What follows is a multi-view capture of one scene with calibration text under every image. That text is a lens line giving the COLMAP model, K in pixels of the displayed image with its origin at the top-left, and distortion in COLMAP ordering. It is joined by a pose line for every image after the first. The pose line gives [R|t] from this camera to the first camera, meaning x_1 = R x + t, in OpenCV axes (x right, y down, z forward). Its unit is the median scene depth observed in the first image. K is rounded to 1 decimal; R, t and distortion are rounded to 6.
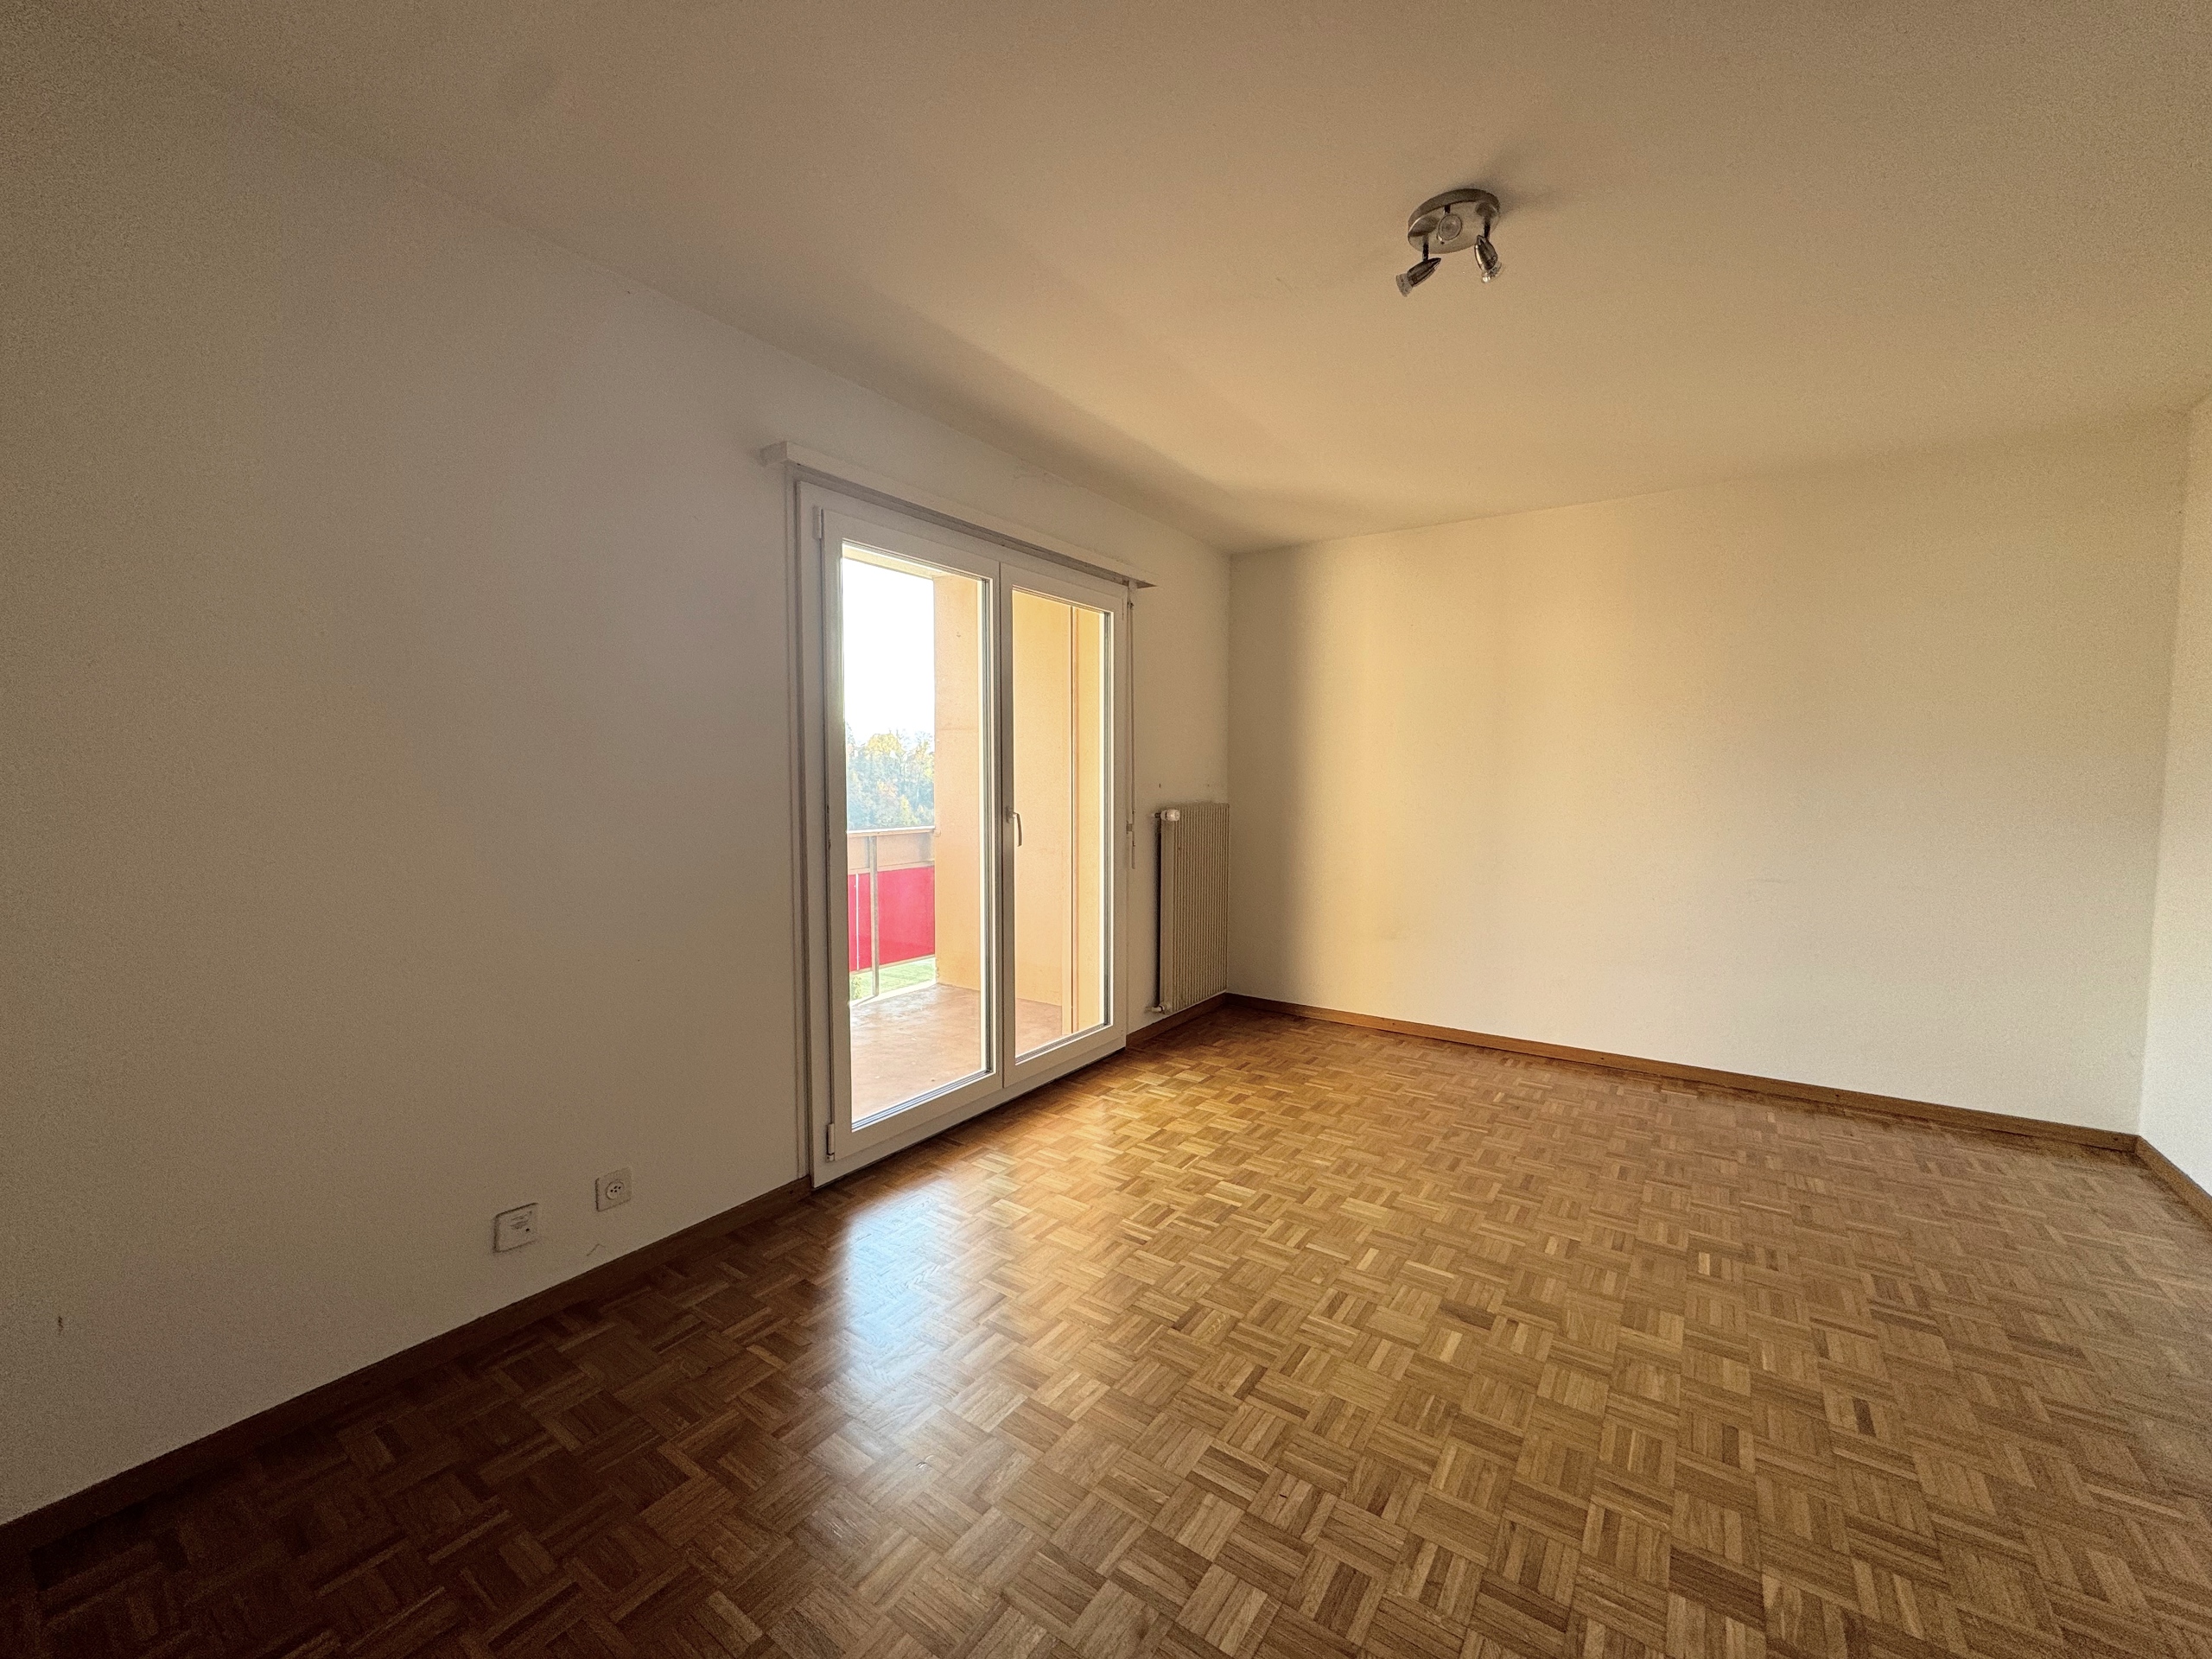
lens RADIAL K [[884.8, 0, 1105.6], [0, 884.8, 825.5], [0, 0, 1]] dist [-0.000941, 0.000000]
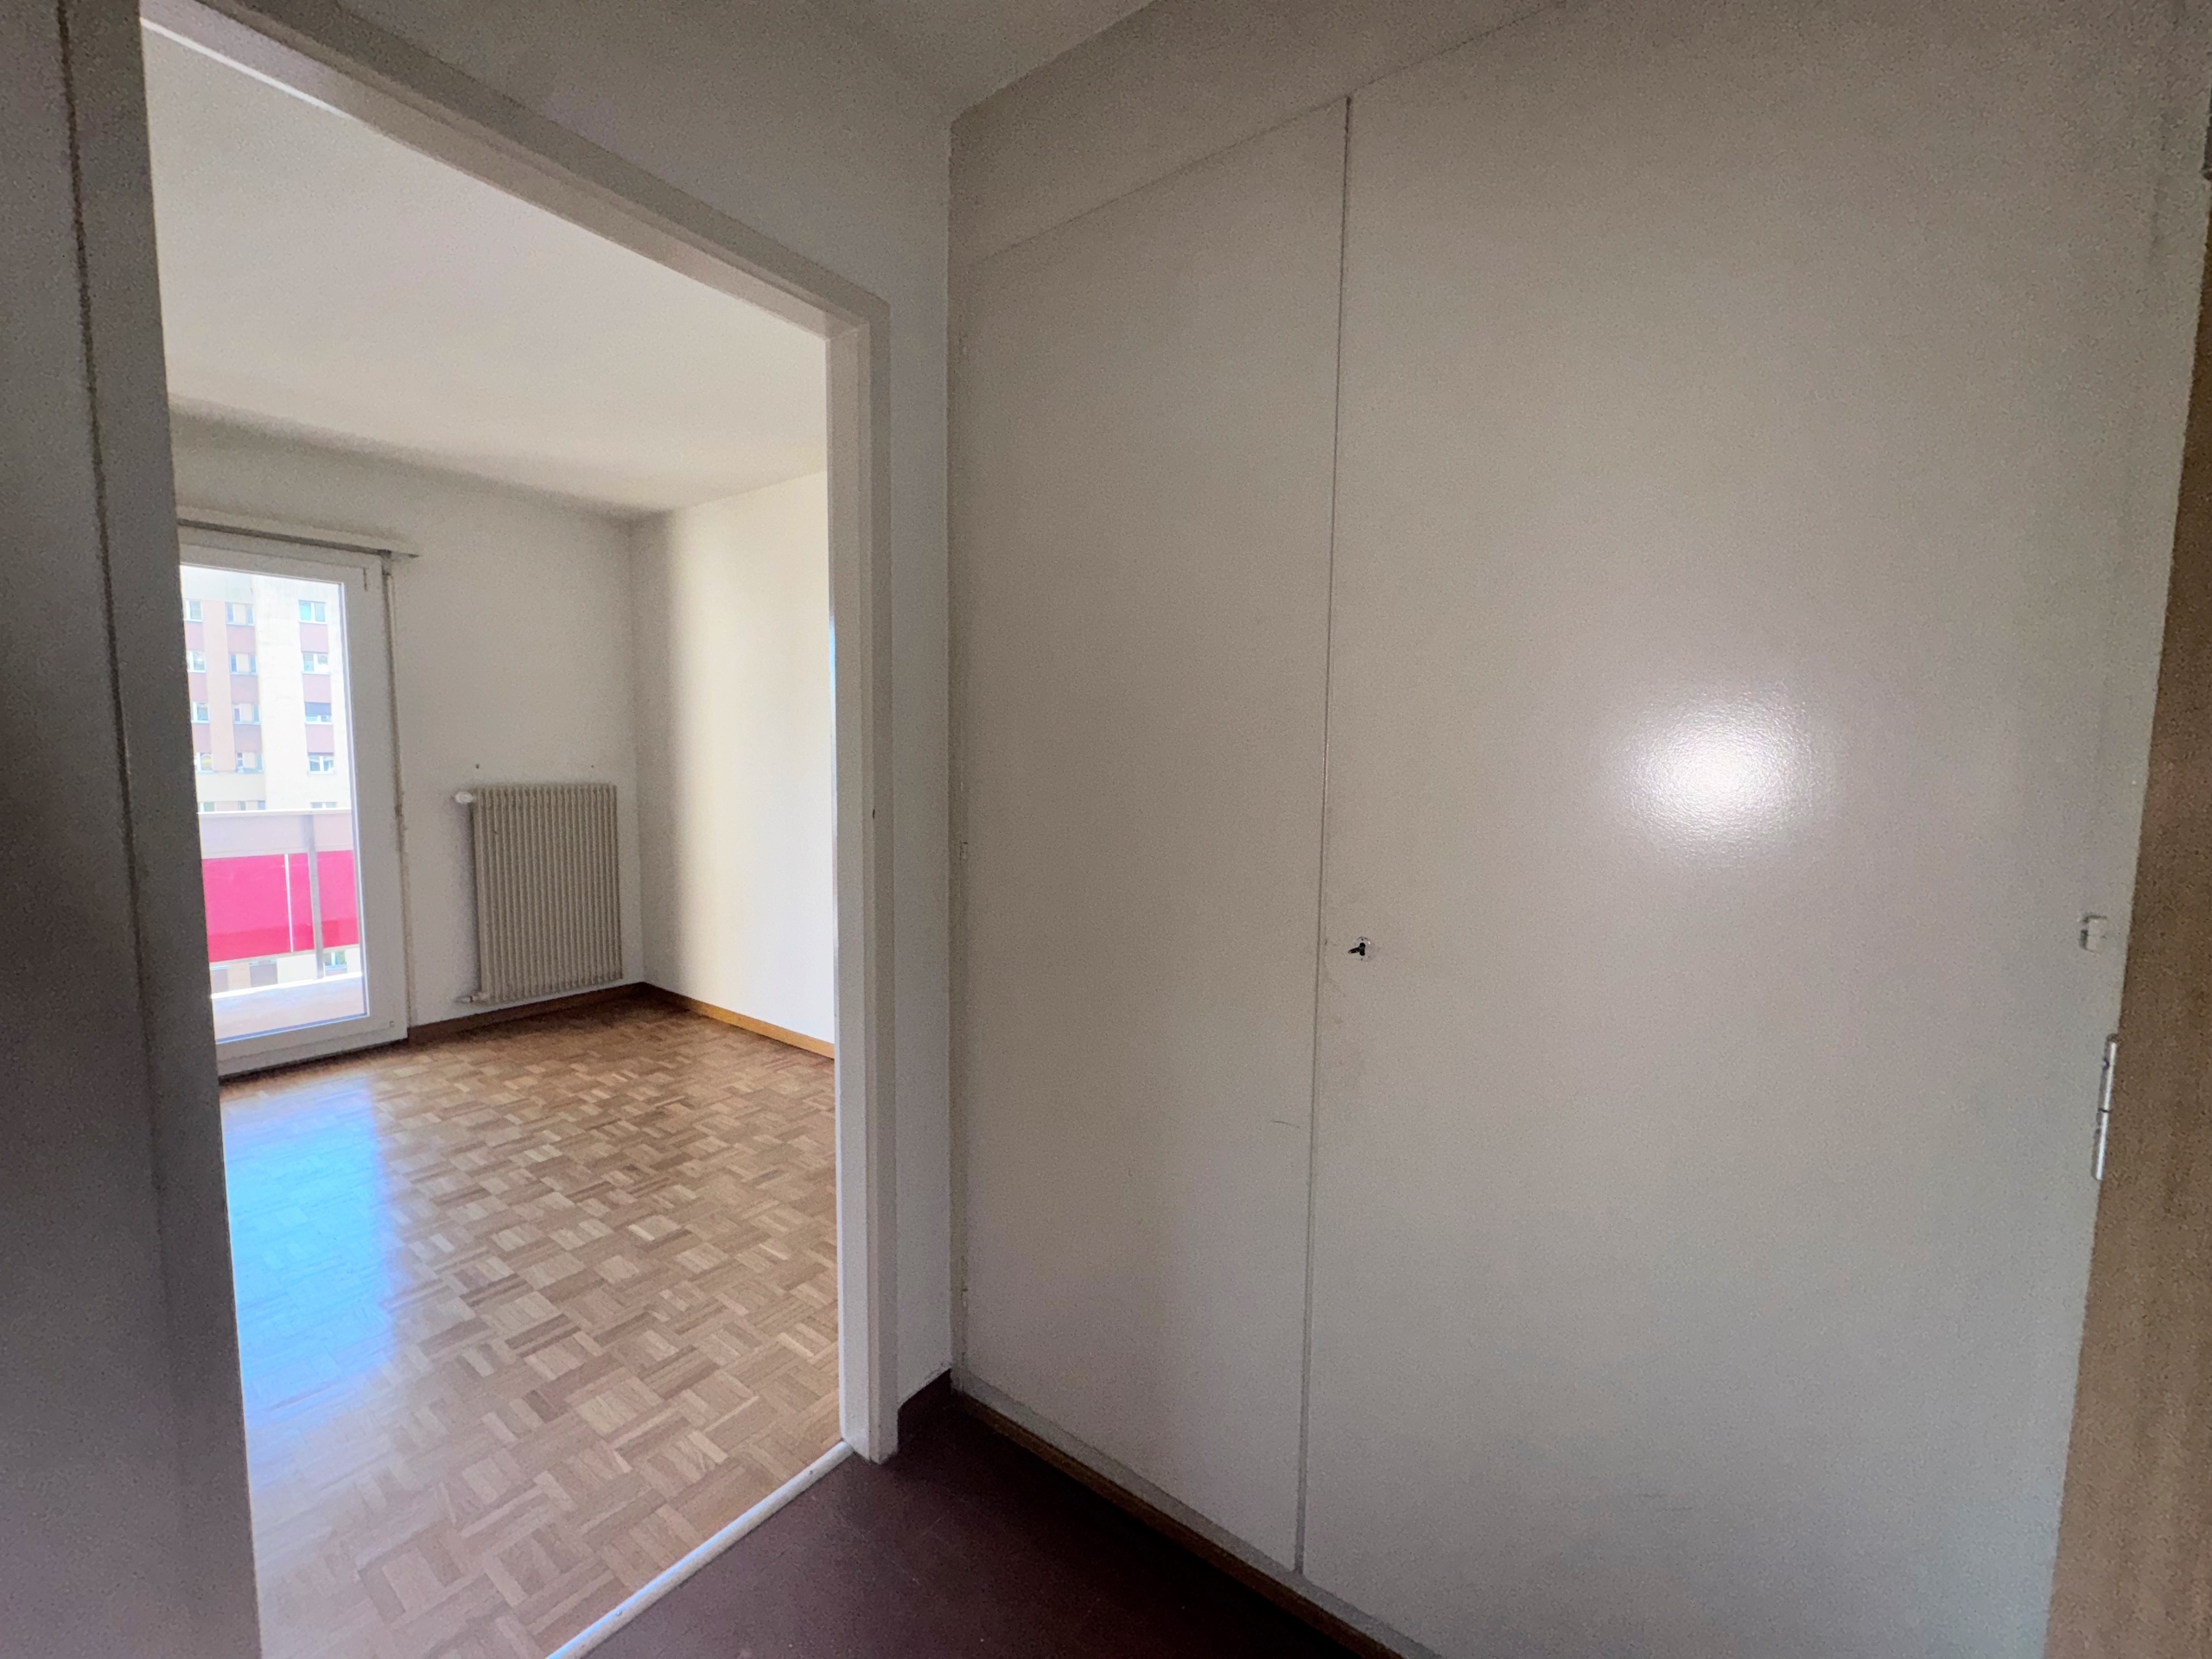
lens RADIAL K [[884.8, 0, 1104.1], [0, 884.8, 832.7], [0, 0, 1]] dist [-0.000941, 0.000000]
pose [[0.999413, 0.012850, -0.031757, 0.832307], [-0.011801, 0.999386, 0.032987, -0.014086], [0.032161, -0.032592, 0.998951, 0.072317]]
